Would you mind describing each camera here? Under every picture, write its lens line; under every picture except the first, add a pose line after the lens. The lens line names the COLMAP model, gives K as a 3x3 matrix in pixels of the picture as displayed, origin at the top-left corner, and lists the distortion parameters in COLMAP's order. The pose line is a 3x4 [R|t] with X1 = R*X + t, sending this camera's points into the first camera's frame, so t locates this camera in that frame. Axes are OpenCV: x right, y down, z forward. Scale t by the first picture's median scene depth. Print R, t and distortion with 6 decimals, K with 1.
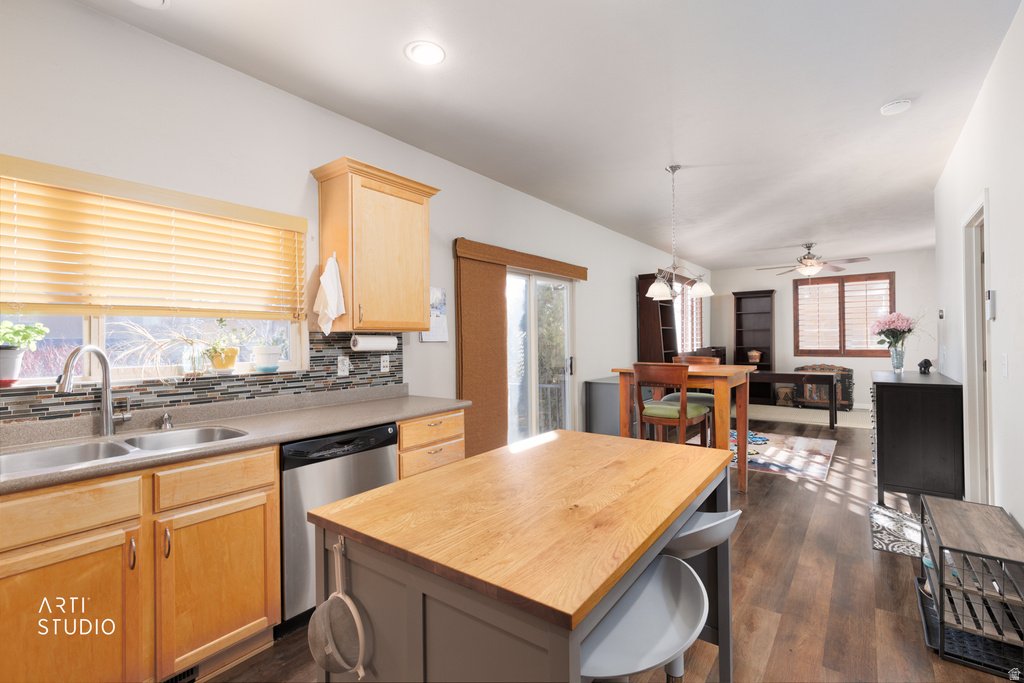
lens RADIAL K [[458.6, 0, 511.4], [0, 458.6, 337.8], [0, 0, 1]] dist [0.005272, -0.000364]
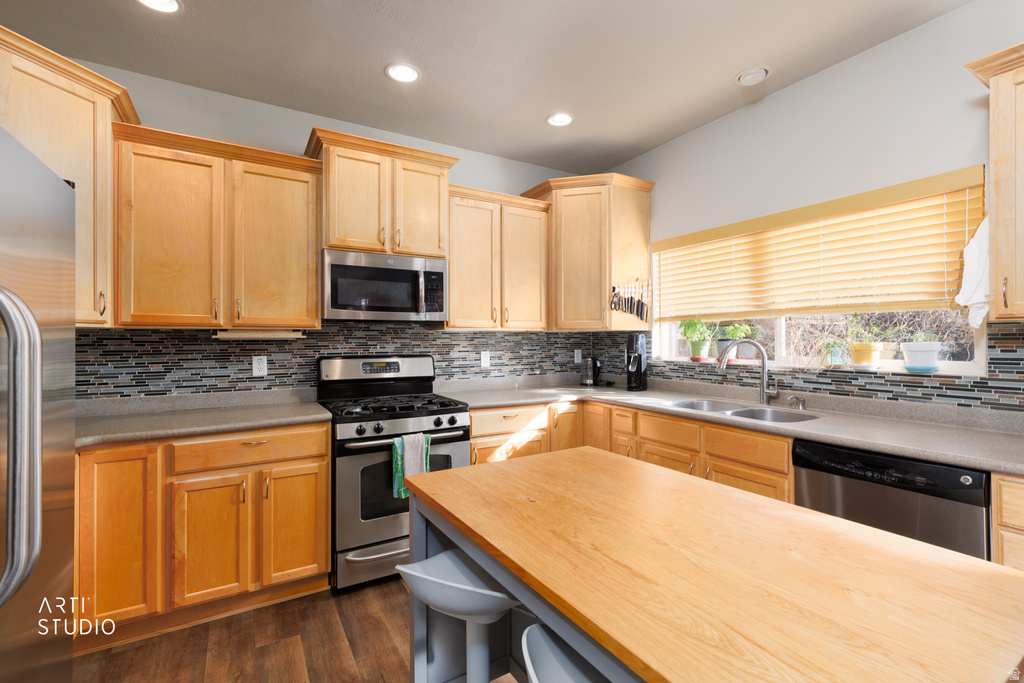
lens RADIAL K [[458.6, 0, 517.6], [0, 458.6, 340.7], [0, 0, 1]] dist [0.005272, -0.000364]
pose [[-0.364001, 0.016903, -0.931245, 0.562701], [0.014035, 0.999821, 0.012662, -0.005138], [0.931293, -0.008461, -0.364173, 0.682215]]
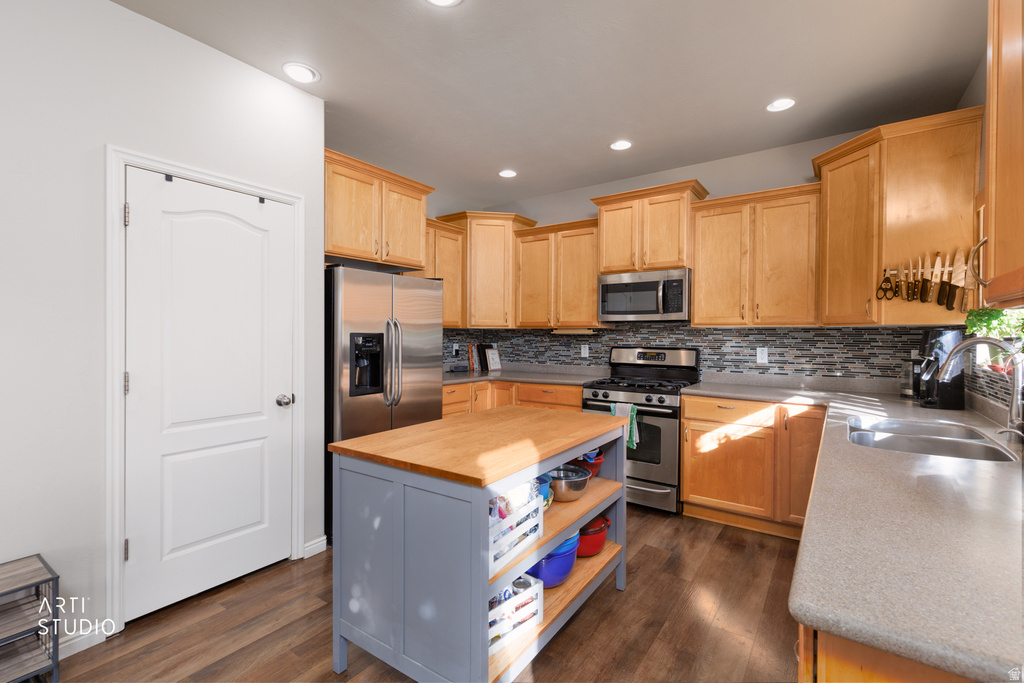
lens RADIAL K [[458.6, 0, 511.6], [0, 458.6, 339.9], [0, 0, 1]] dist [0.005272, -0.000364]
pose [[-0.999311, 0.007327, -0.036393, 0.054271], [0.007187, 0.999966, 0.003978, 0.011179], [0.036421, 0.003714, -0.999330, 1.565096]]
